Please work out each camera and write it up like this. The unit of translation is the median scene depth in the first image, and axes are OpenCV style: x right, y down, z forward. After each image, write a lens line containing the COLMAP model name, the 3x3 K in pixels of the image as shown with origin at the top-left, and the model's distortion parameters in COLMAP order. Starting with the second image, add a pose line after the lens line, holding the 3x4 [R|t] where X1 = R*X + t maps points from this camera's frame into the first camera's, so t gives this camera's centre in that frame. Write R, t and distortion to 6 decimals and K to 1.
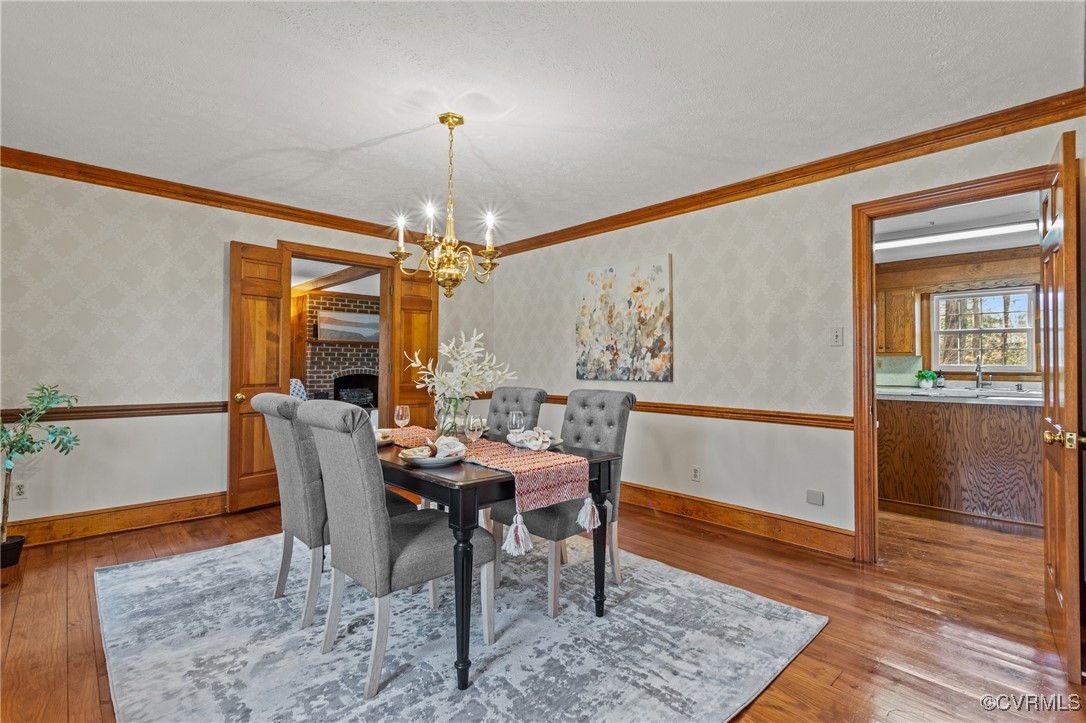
lens RADIAL K [[512.6, 0, 543.0], [0, 512.6, 361.5], [0, 0, 1]] dist [0.003945, 0.000147]
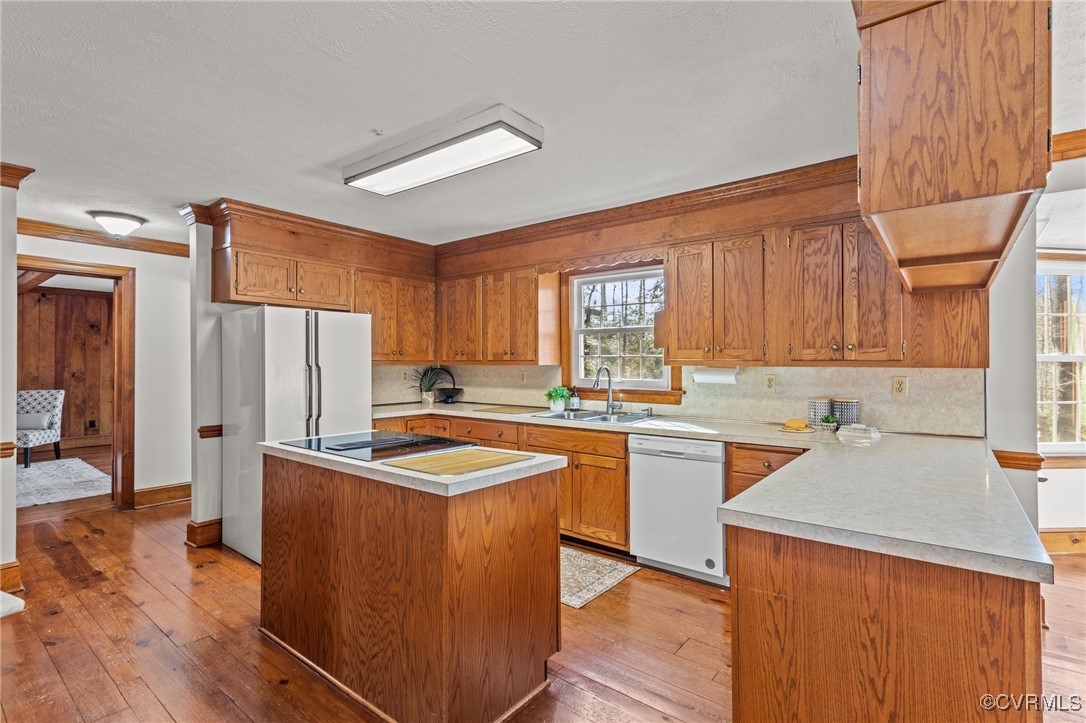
lens RADIAL K [[512.6, 0, 543.0], [0, 512.6, 361.5], [0, 0, 1]] dist [0.003945, 0.000147]
pose [[0.989976, -0.007376, 0.141043, 0.665537], [0.006657, 0.999962, 0.005563, -0.020900], [-0.141078, -0.004569, 0.989988, 0.331482]]
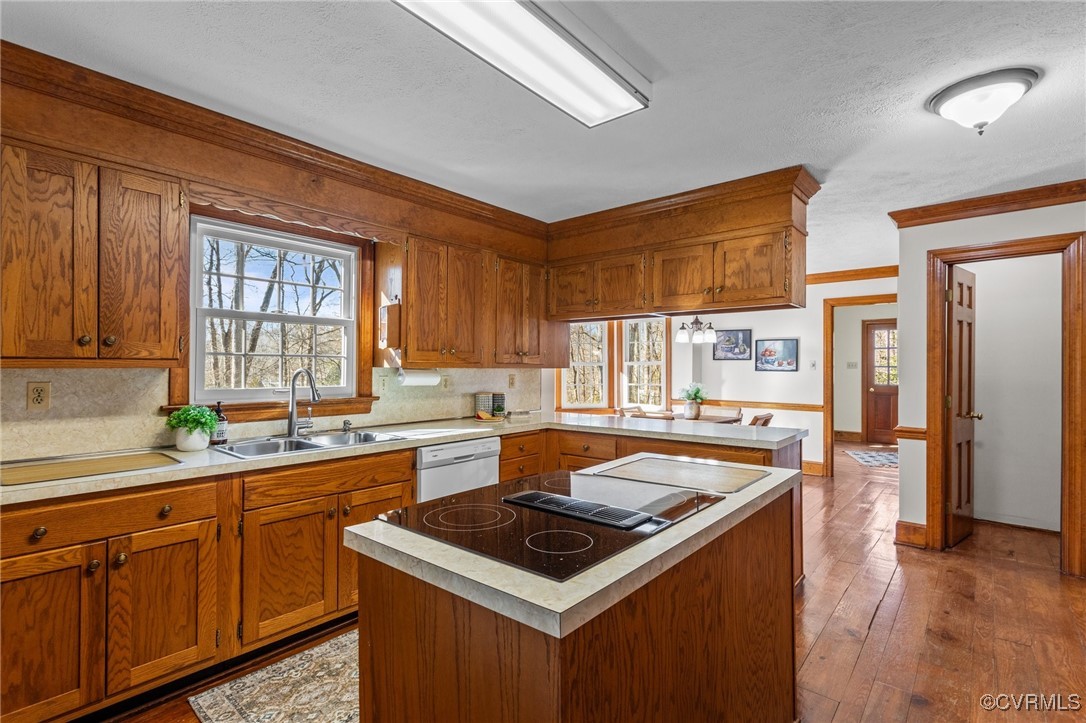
lens RADIAL K [[514.9, 0, 541.5], [0, 514.9, 368.7], [0, 0, 1]] dist [0.002355, 0.000476]
pose [[-0.104231, -0.011280, 0.994489, 0.343974], [-0.008998, 0.999905, 0.010398, -0.017688], [-0.994512, -0.007865, -0.104323, 0.822541]]
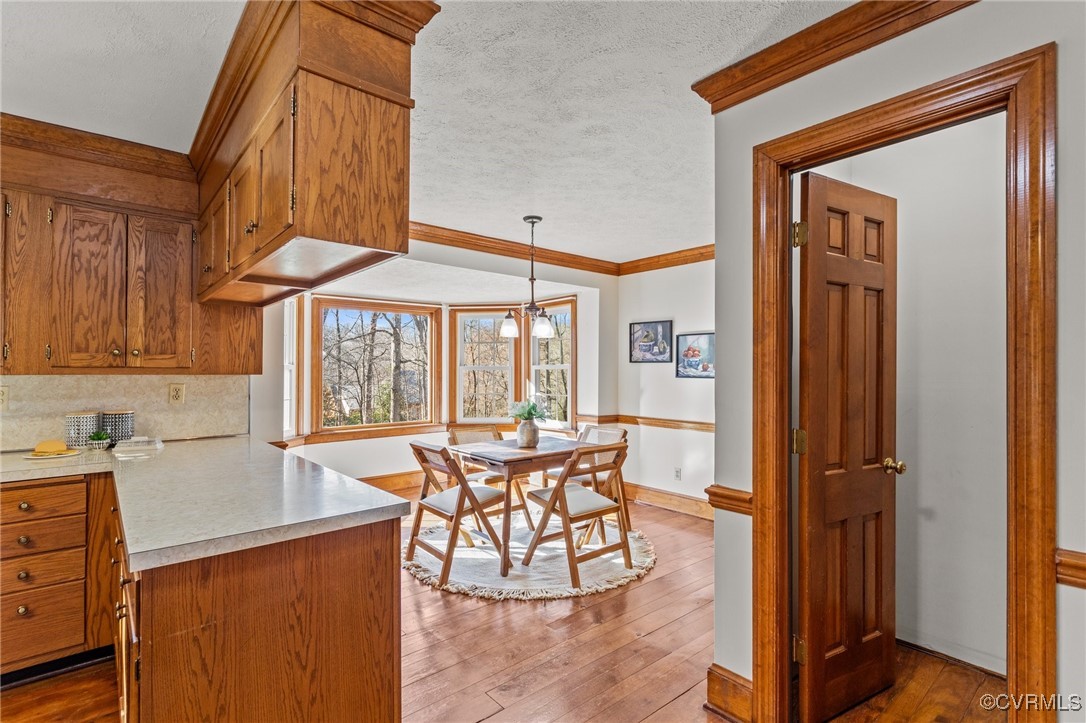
lens RADIAL K [[514.9, 0, 541.5], [0, 514.9, 368.7], [0, 0, 1]] dist [0.002355, 0.000476]
pose [[0.047369, -0.002933, 0.998873, 0.595308], [-0.007585, 0.999966, 0.003296, -0.020233], [-0.998849, -0.007733, 0.047346, 0.401442]]
